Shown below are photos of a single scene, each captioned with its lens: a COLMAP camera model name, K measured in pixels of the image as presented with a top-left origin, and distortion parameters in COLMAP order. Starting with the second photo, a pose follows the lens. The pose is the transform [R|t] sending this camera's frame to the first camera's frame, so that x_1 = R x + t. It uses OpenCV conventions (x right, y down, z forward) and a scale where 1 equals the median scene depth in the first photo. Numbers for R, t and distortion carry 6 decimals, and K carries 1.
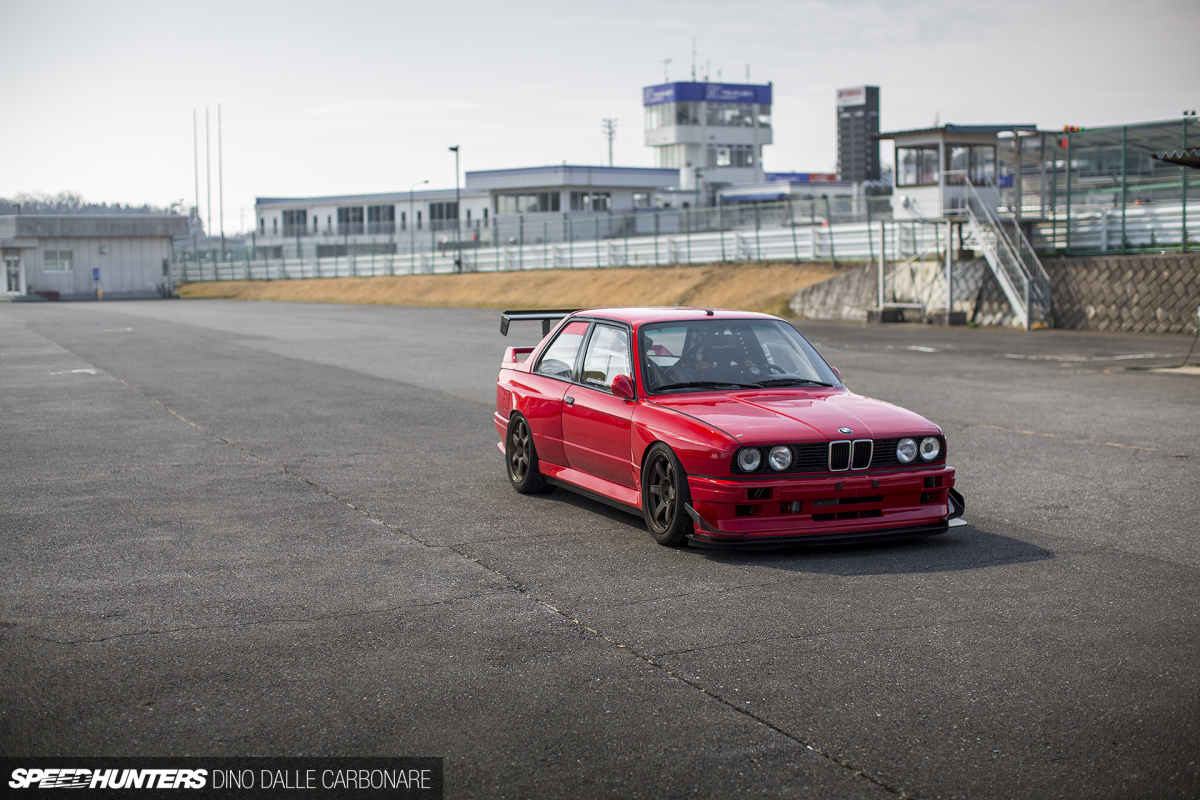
lens RADIAL K [[1784.5, 0, 599.5], [0, 1784.5, 408.0], [0, 0, 1]] dist [-0.124755, 0.000000]
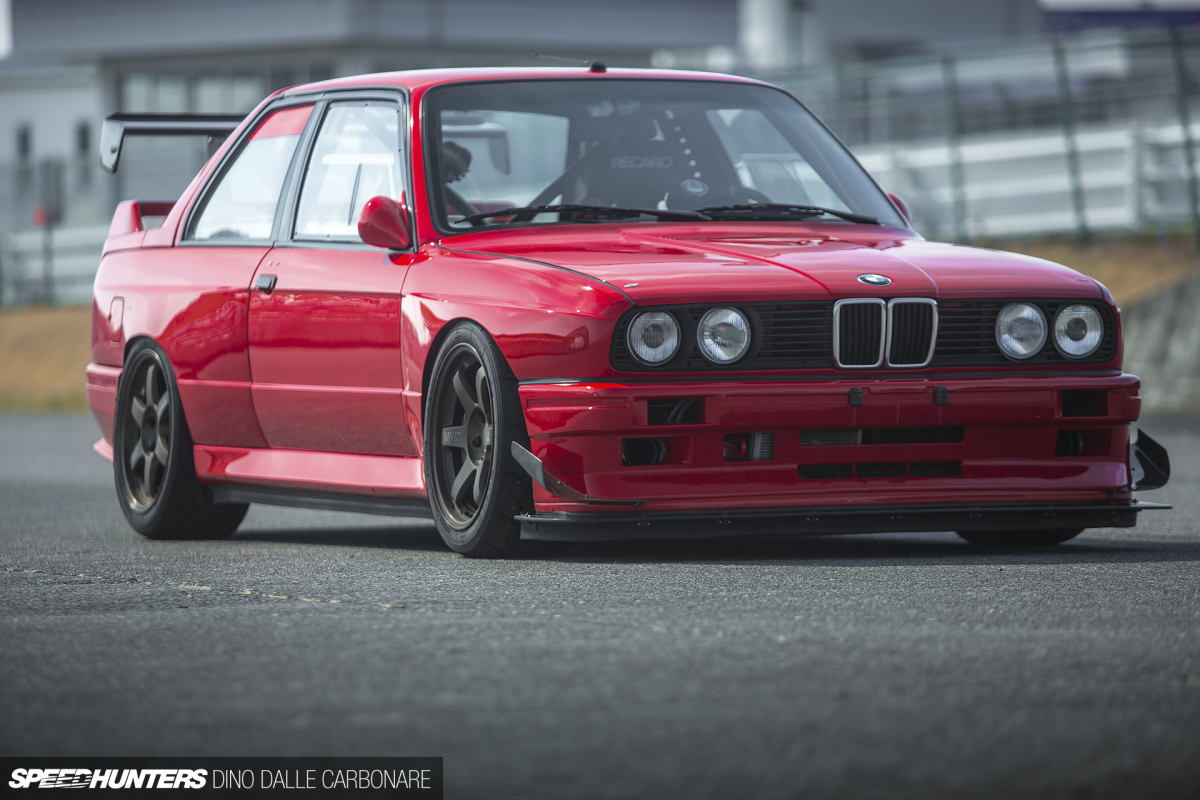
lens RADIAL K [[6333.7, 0, 604.8], [0, 6333.7, 394.8], [0, 0, 1]] dist [1.681122, 0.000000]
pose [[0.999847, -0.005137, 0.016719, 0.010552], [0.006429, 0.996920, -0.078156, 0.038988], [-0.016266, 0.078252, 0.996801, -0.135917]]
